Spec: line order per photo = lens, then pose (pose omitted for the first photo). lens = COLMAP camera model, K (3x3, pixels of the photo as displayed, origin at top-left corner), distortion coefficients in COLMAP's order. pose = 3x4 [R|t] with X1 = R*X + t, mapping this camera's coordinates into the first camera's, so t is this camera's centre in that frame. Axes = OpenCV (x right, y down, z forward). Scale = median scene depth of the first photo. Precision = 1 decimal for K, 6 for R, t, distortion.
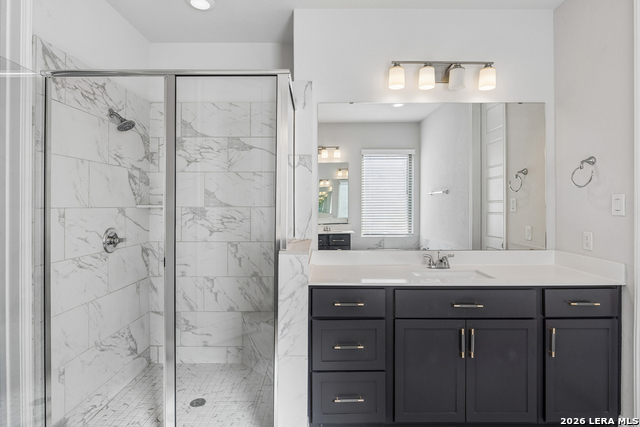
lens RADIAL K [[316.4, 0, 315.3], [0, 316.4, 212.5], [0, 0, 1]] dist [-0.011929, 0.000000]
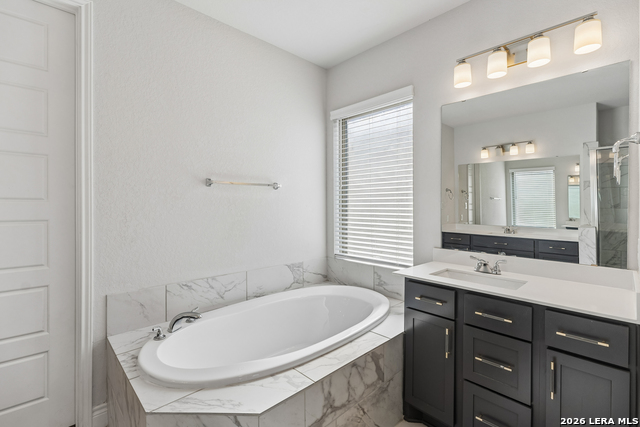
lens RADIAL K [[294.2, 0, 317.2], [0, 294.2, 209.9], [0, 0, 1]] dist [0.008549, -0.001360]
pose [[0.680052, 0.008777, -0.733112, 0.638105], [-0.013142, 0.999914, -0.000219, -0.001348], [0.733047, 0.009784, 0.680108, 0.048522]]
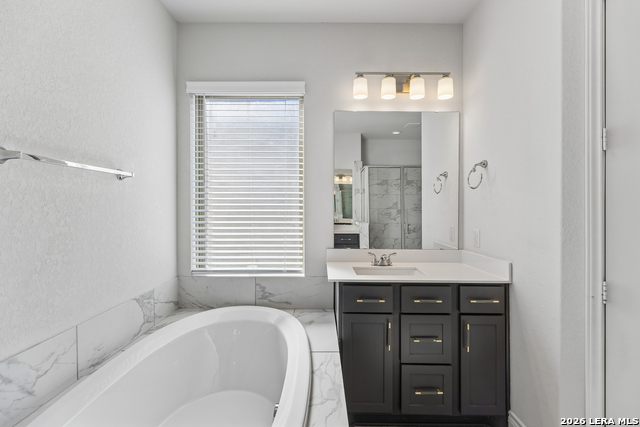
lens RADIAL K [[294.2, 0, 322.8], [0, 294.2, 210.9], [0, 0, 1]] dist [0.008549, -0.001360]
pose [[0.999924, 0.001276, -0.012250, 0.145448], [-0.001390, 0.999955, -0.009336, 0.000624], [0.012238, 0.009352, 0.999881, 0.001707]]
